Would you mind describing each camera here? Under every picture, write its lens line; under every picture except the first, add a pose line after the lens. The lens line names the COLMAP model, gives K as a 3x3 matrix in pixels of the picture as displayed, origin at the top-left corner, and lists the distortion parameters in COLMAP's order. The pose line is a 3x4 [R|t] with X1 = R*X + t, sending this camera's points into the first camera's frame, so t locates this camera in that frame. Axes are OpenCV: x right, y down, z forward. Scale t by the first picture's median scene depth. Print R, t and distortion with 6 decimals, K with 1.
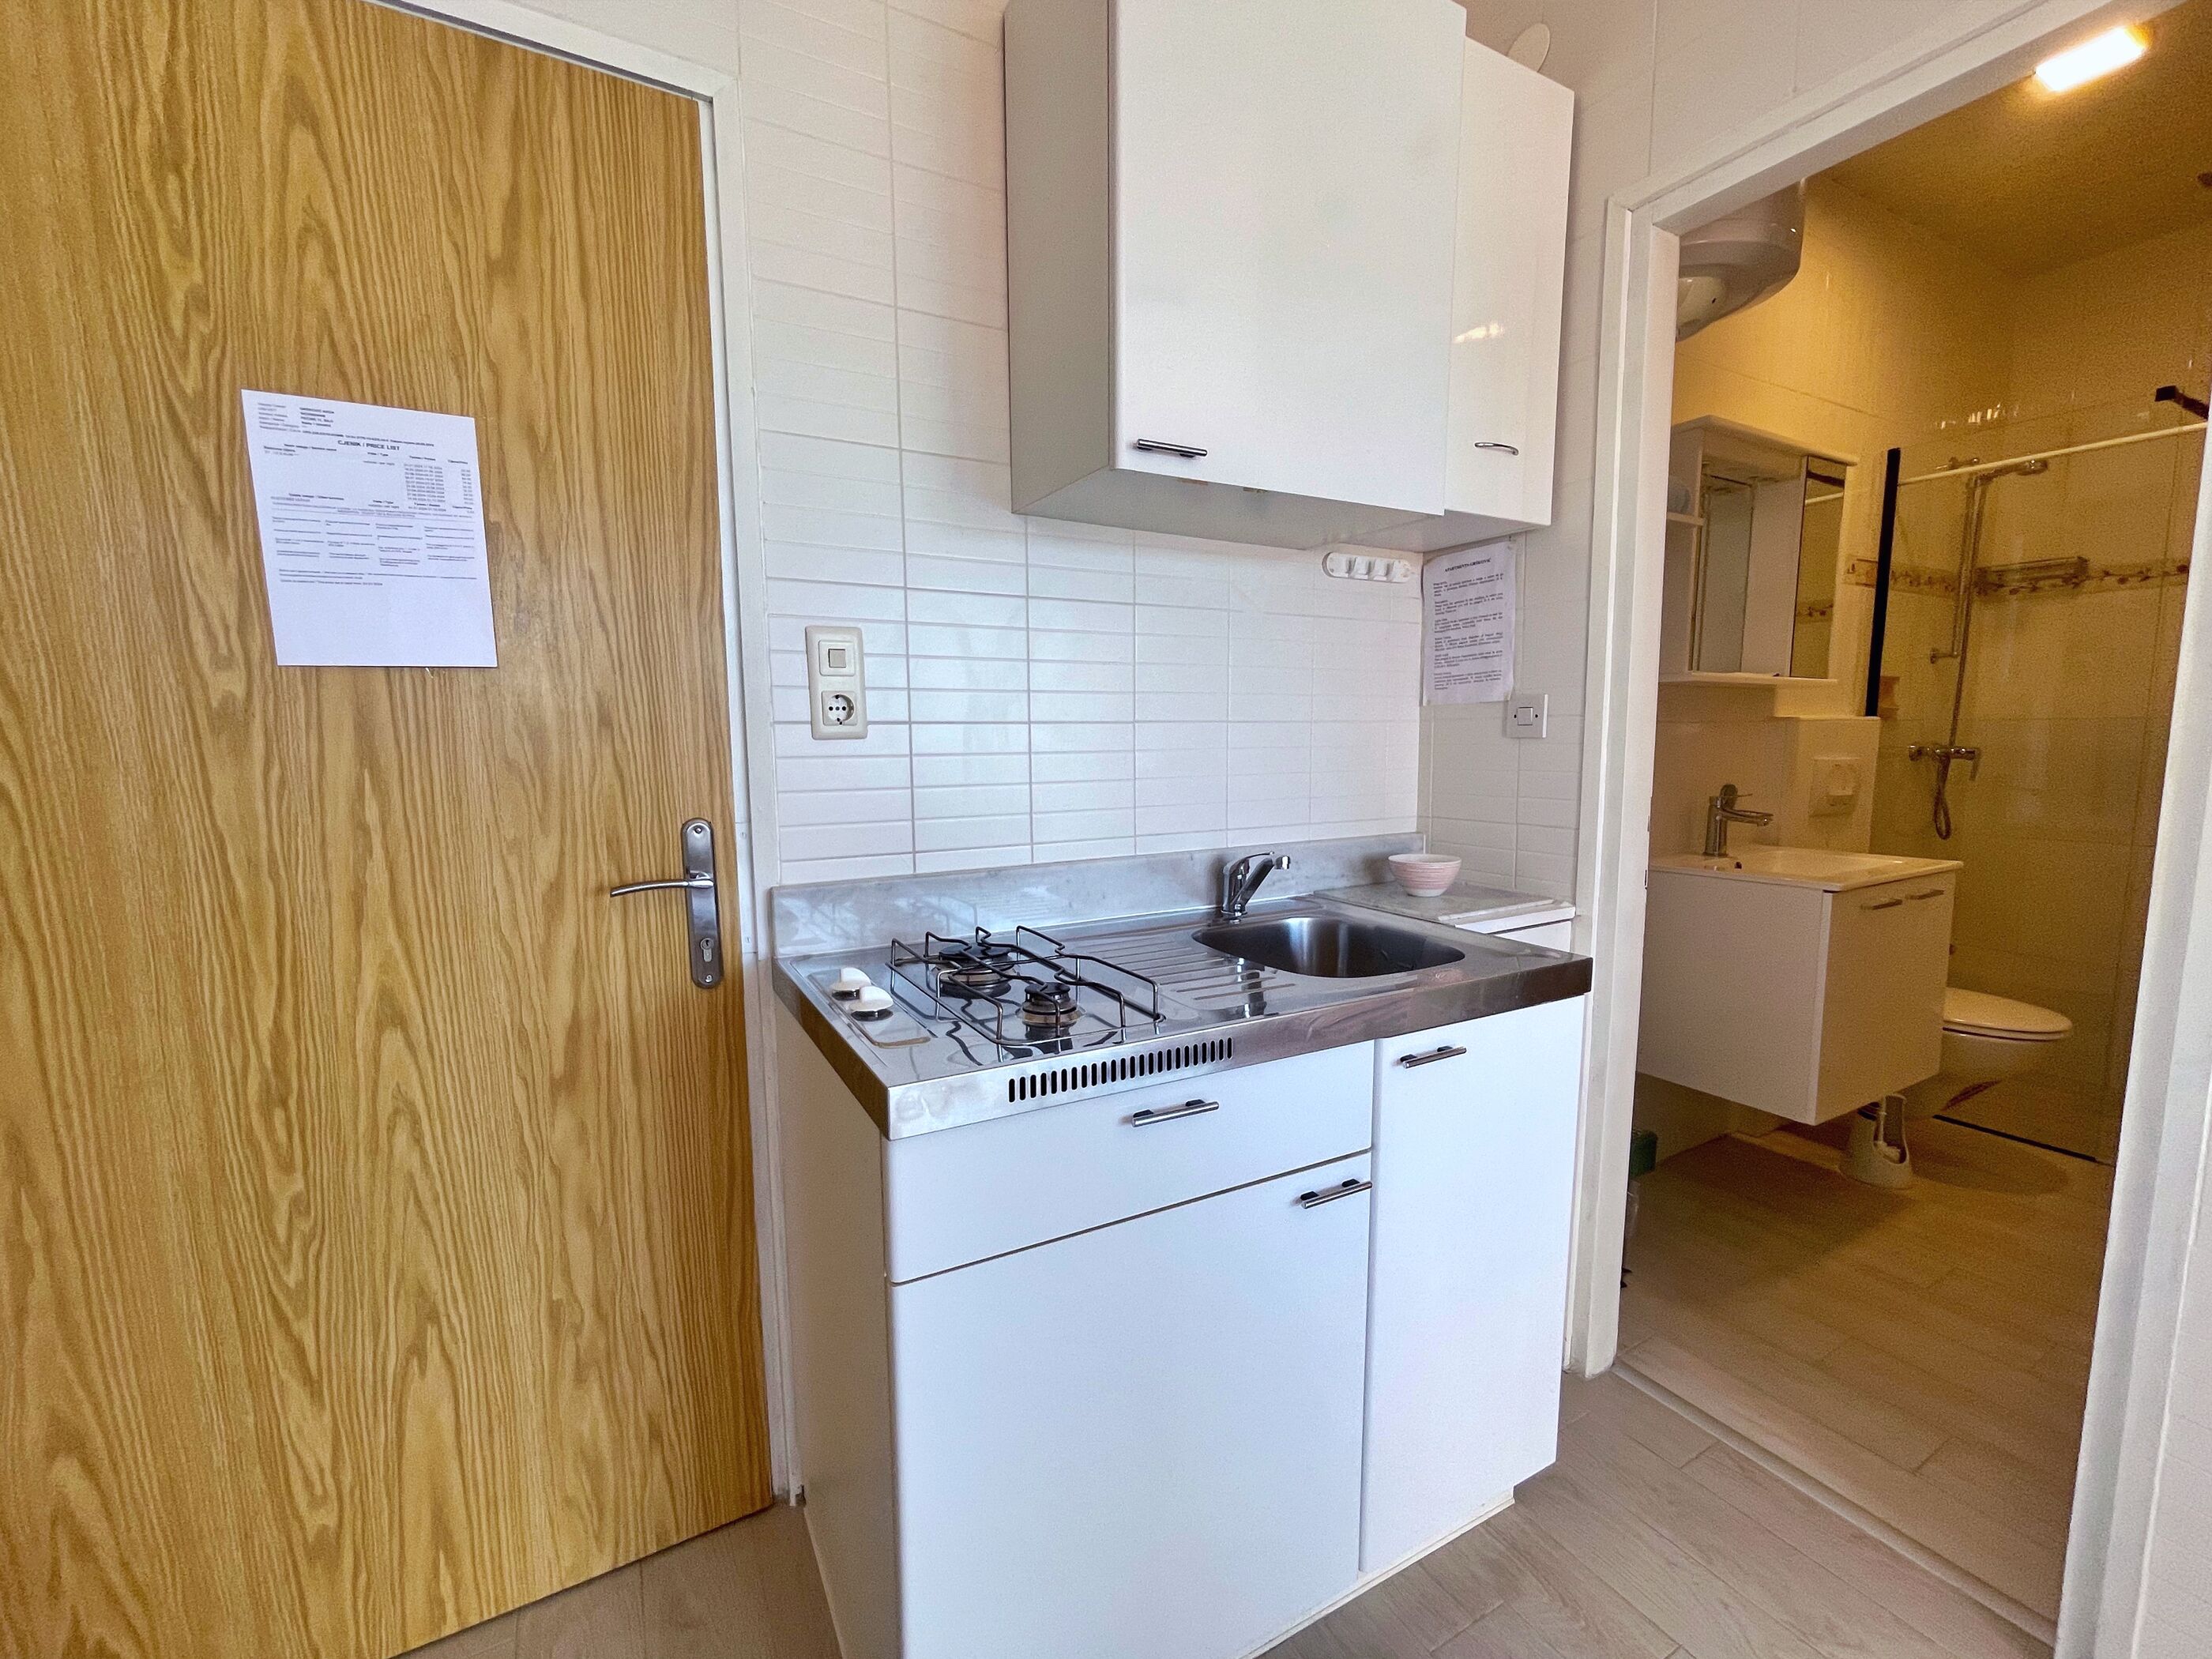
lens RADIAL K [[902.7, 0, 1067.7], [0, 902.7, 849.1], [0, 0, 1]] dist [-0.002016, 0.000011]
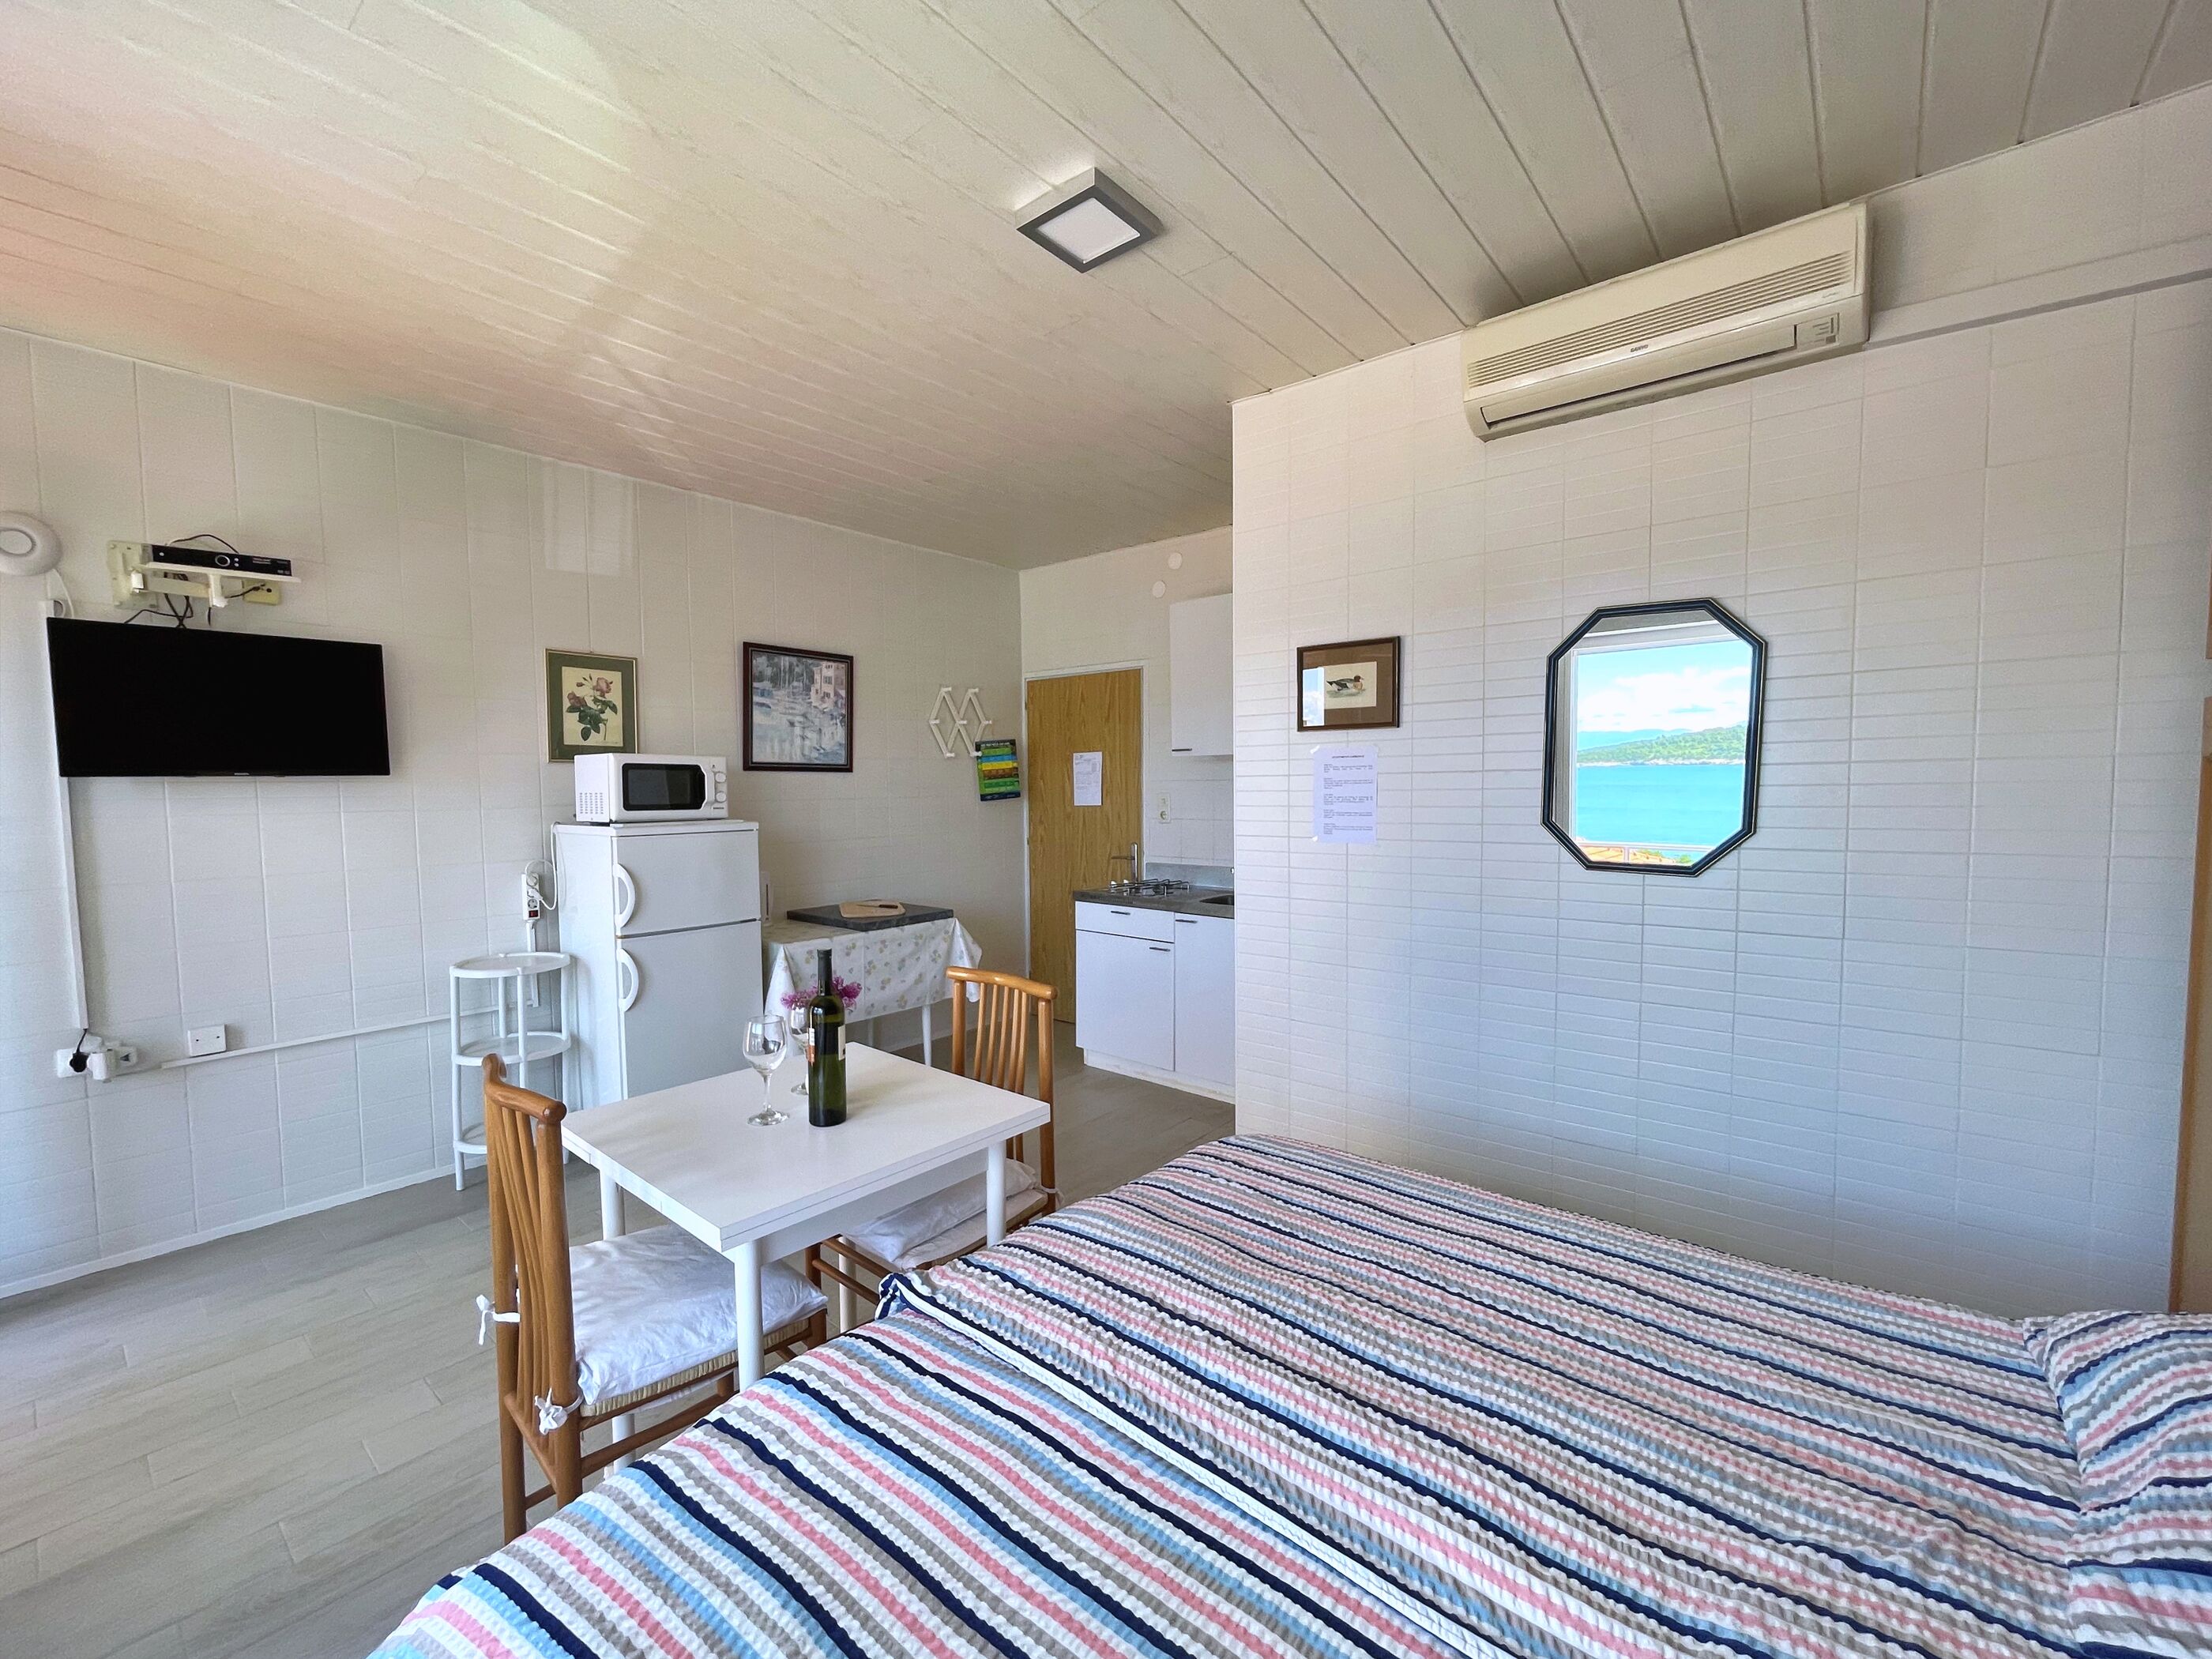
lens RADIAL K [[925.8, 0, 1098.8], [0, 925.8, 840.9], [0, 0, 1]] dist [-0.000727, 0.000334]
pose [[0.377222, 0.068050, -0.923619, 3.493135], [-0.105470, 0.993965, 0.030157, -0.156502], [0.920098, 0.086039, 0.382123, -0.722081]]
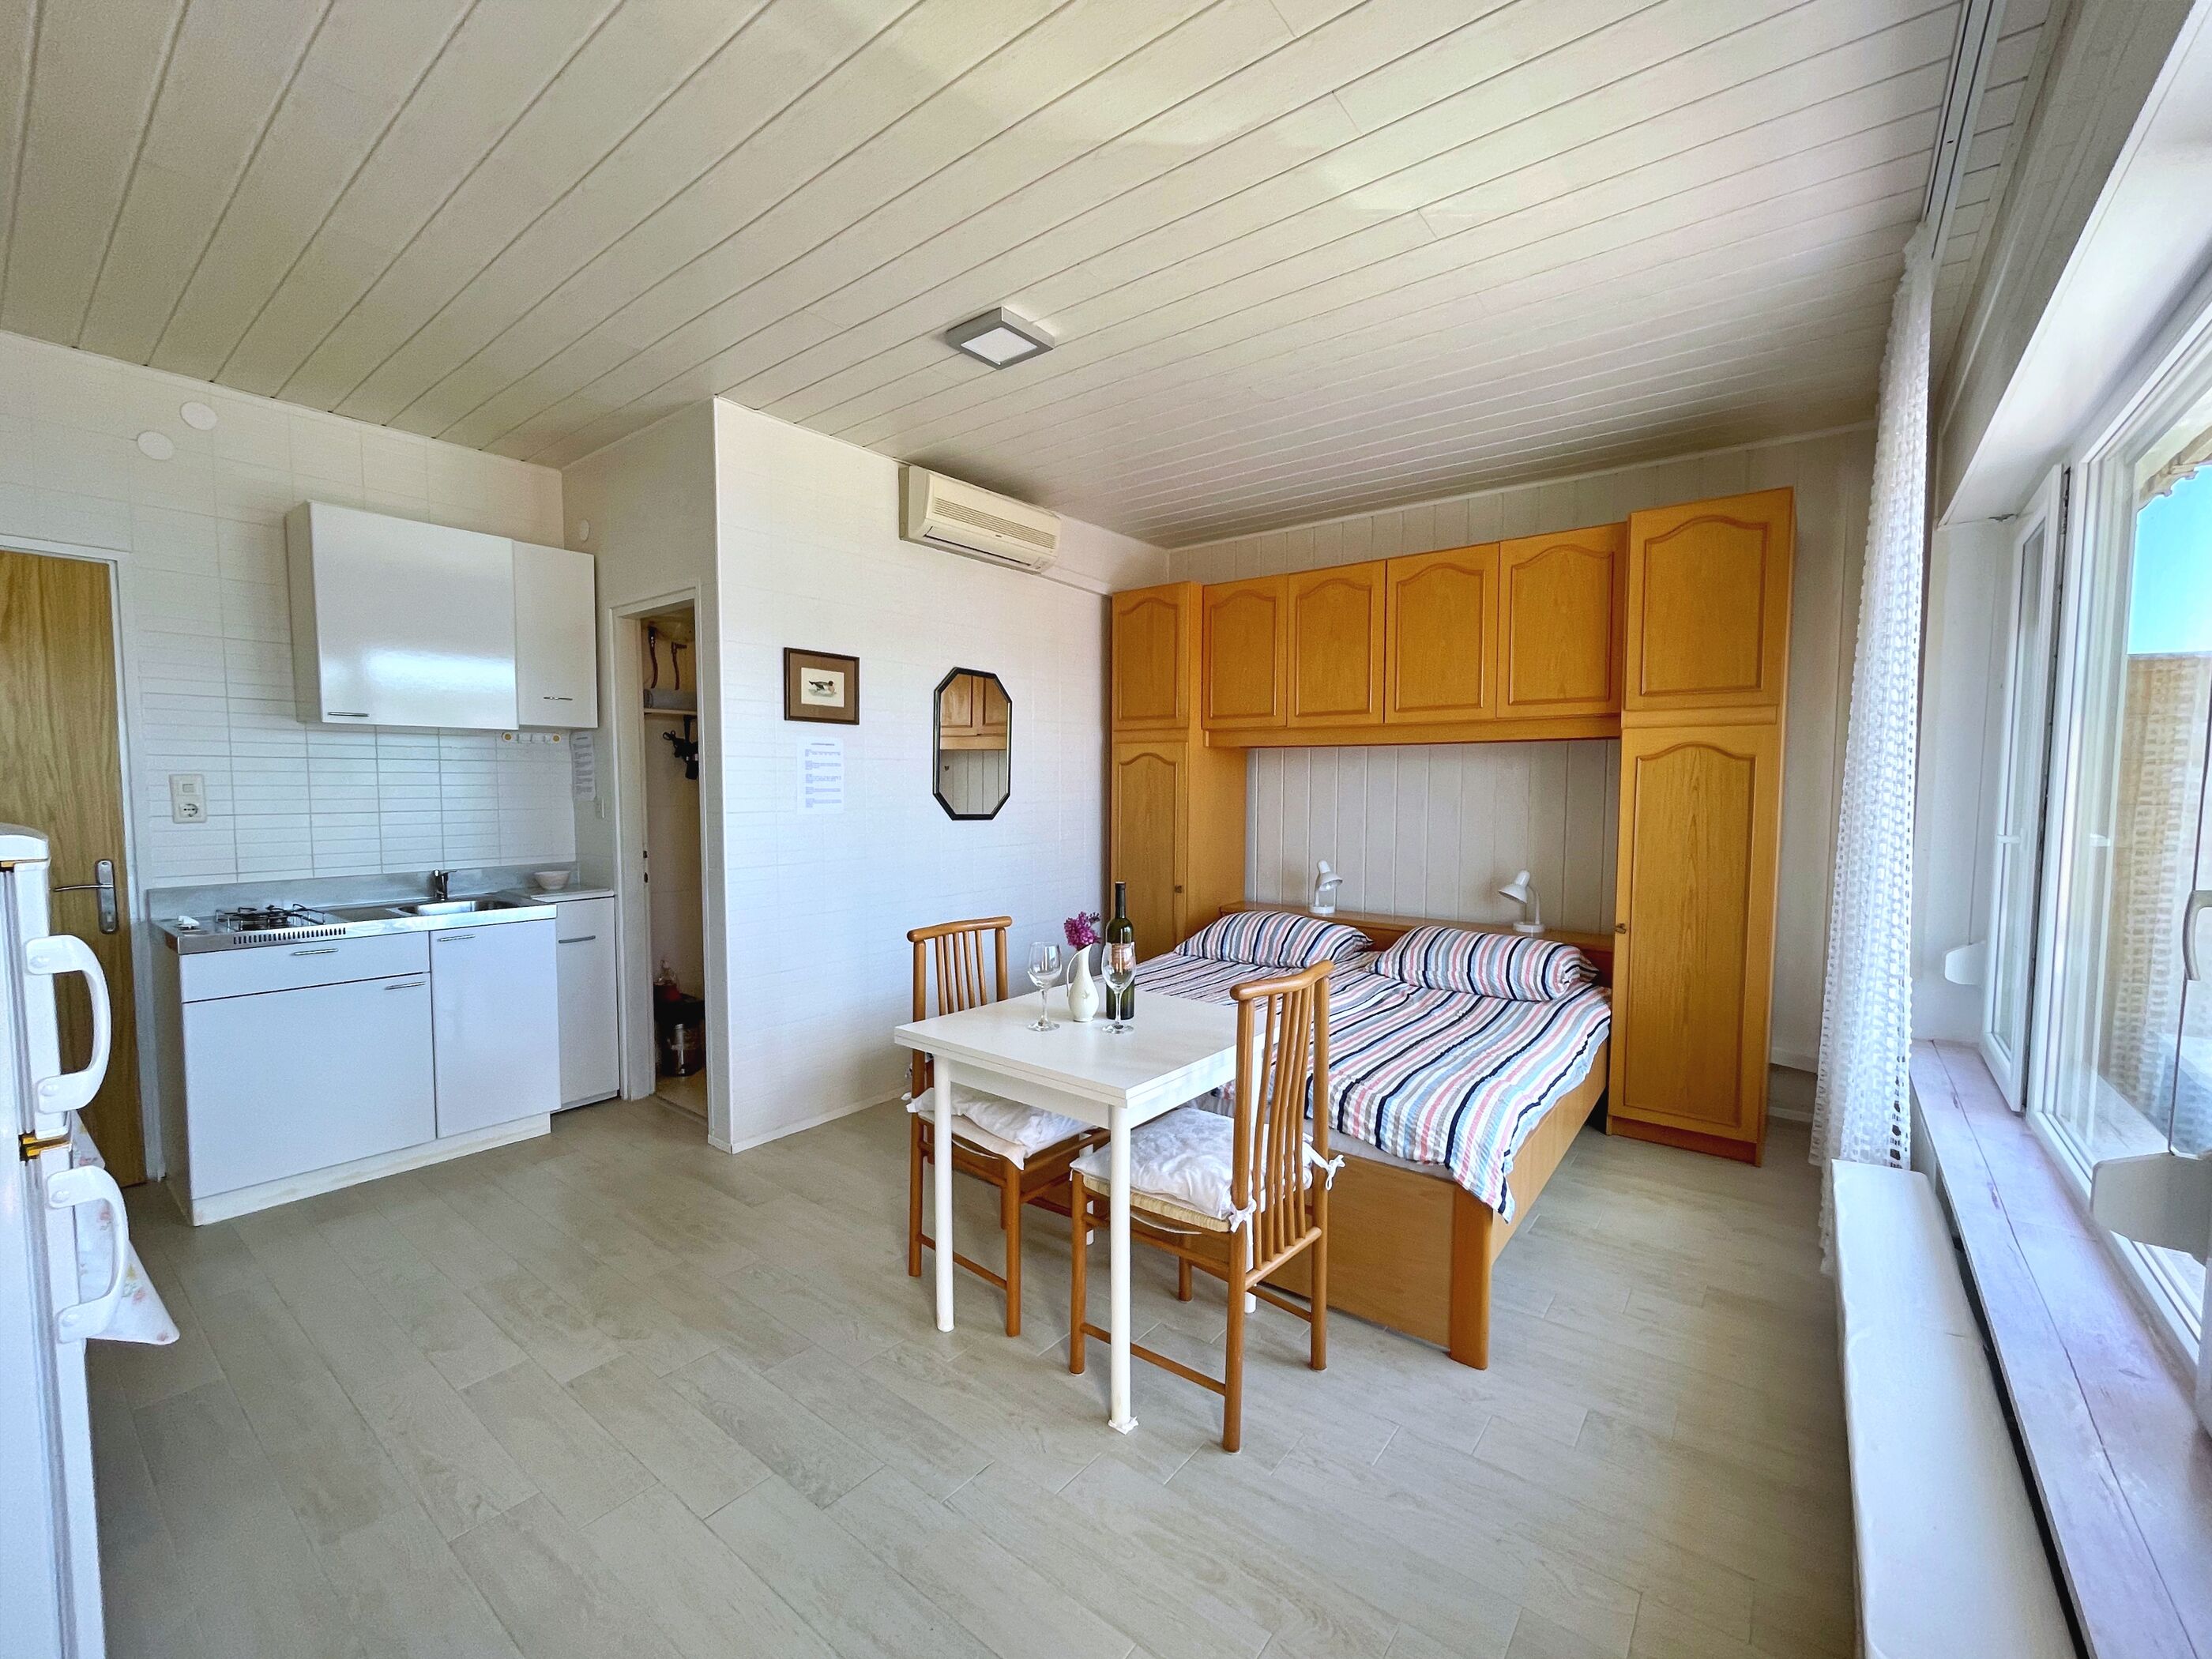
lens RADIAL K [[925.8, 0, 1098.8], [0, 925.8, 840.9], [0, 0, 1]] dist [-0.000727, 0.000334]
pose [[0.914042, -0.009889, 0.405498, 1.028657], [0.032374, 0.998292, -0.048629, 0.126350], [-0.404325, 0.057576, 0.912802, -2.359253]]
